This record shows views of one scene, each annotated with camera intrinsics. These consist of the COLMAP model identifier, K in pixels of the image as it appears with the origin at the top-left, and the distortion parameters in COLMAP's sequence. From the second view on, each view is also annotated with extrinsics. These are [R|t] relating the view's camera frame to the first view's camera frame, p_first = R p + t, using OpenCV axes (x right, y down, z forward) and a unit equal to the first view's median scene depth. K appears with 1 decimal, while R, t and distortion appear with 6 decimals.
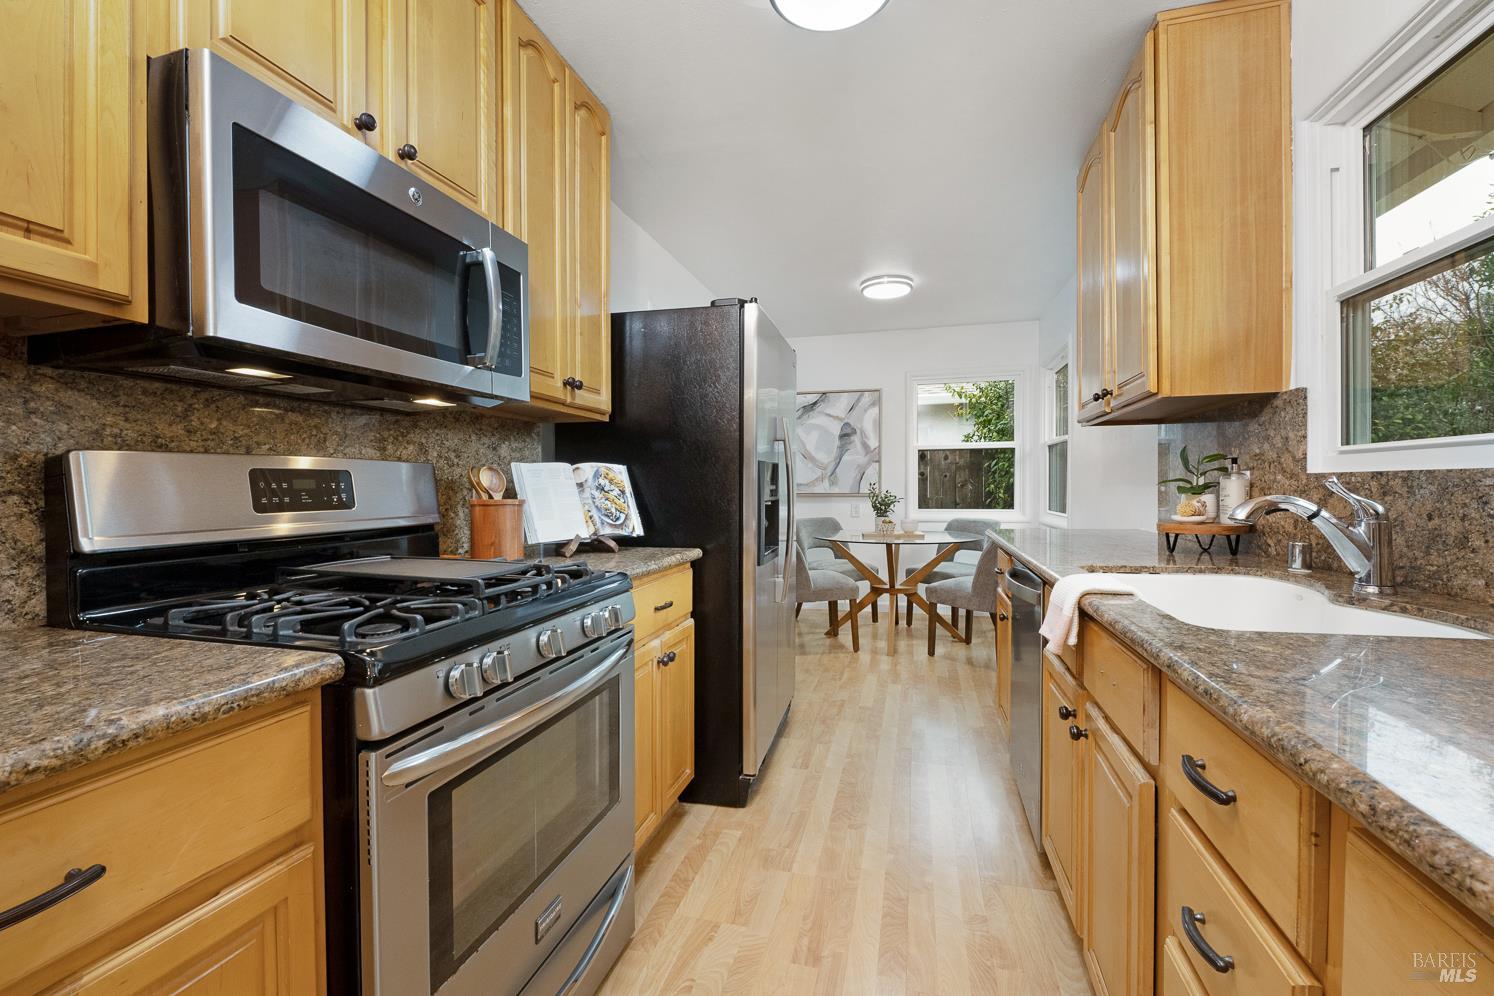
lens RADIAL K [[624.3, 0, 747.0], [0, 624.3, 498.0], [0, 0, 1]] dist [0.000011, 0.000063]
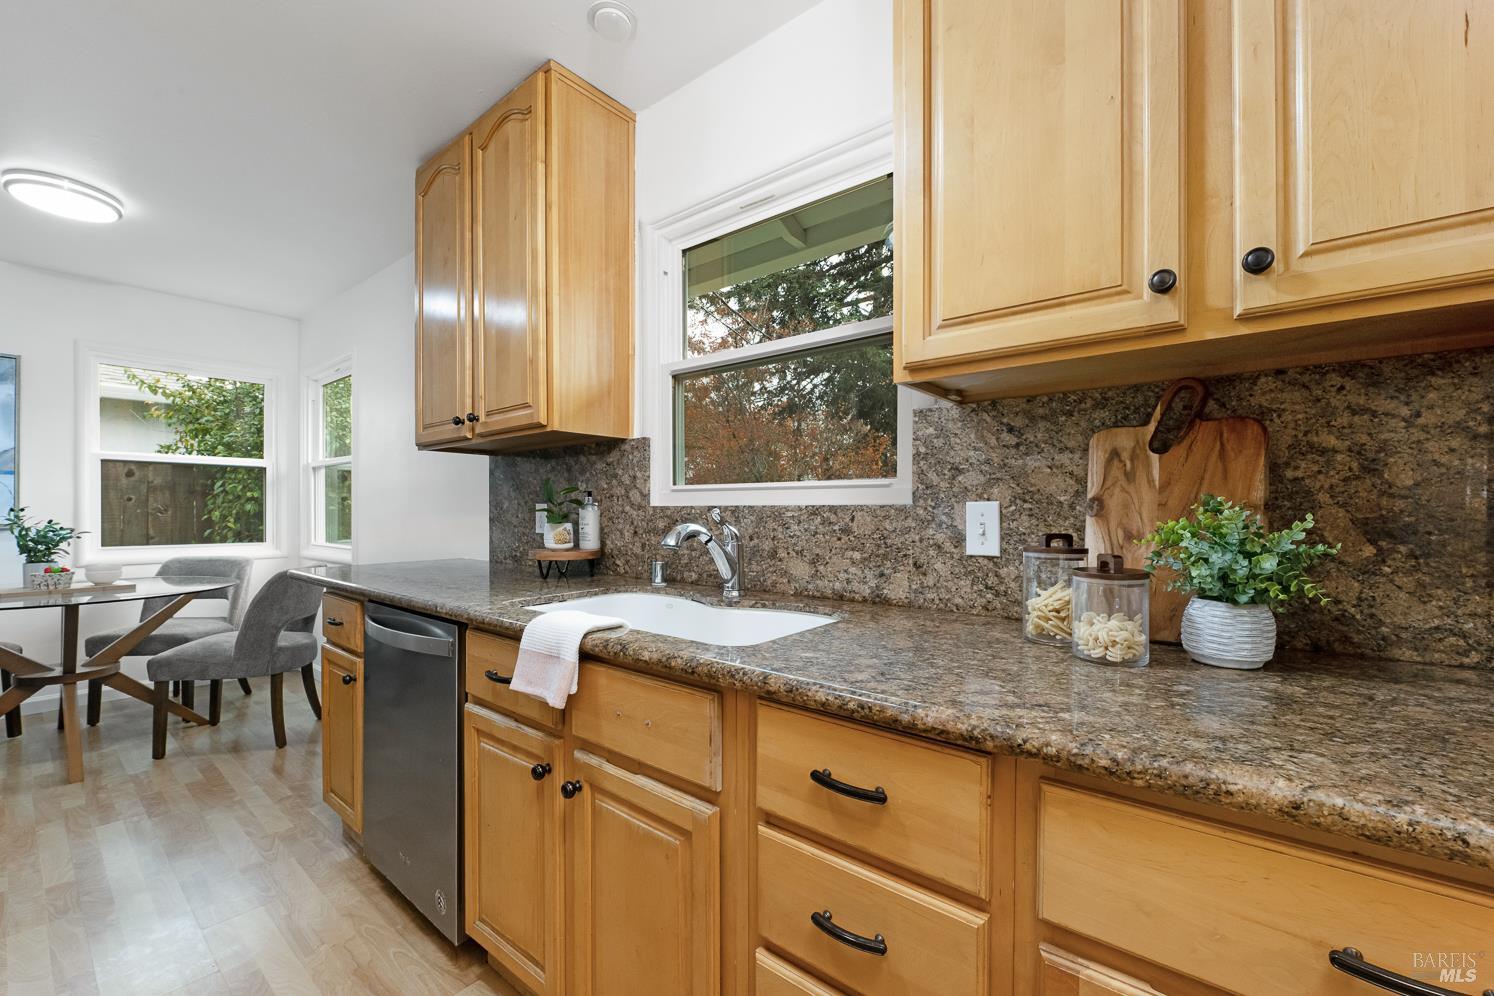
lens RADIAL K [[603.6, 0, 747.5], [0, 603.6, 517.9], [0, 0, 1]] dist [-0.007830, 0.000124]
pose [[0.396489, -0.001573, 0.918038, -0.052688], [0.012790, 0.999911, -0.003811, -0.003185], [-0.917950, 0.013252, 0.396474, 0.127411]]
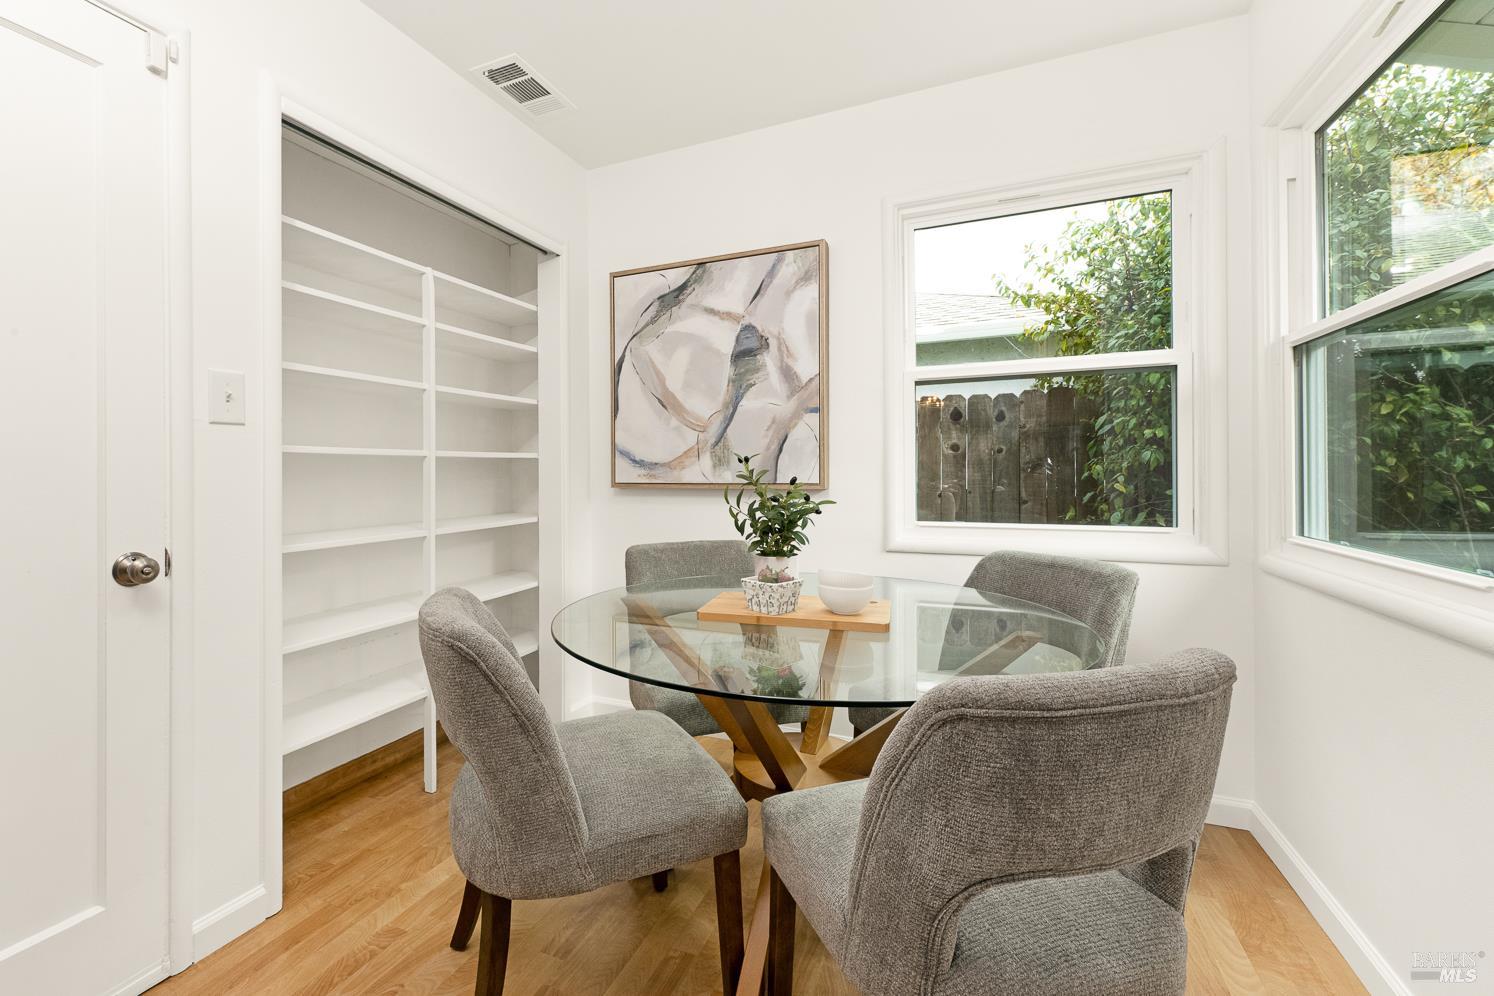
lens RADIAL K [[634.2, 0, 694.6], [0, 634.2, 477.3], [0, 0, 1]] dist [-0.000373, 0.000042]
pose [[0.986397, -0.000632, -0.164381, 0.245644], [-0.001220, 0.999937, -0.011165, -0.008833], [0.164378, 0.011214, 0.986334, 0.687766]]
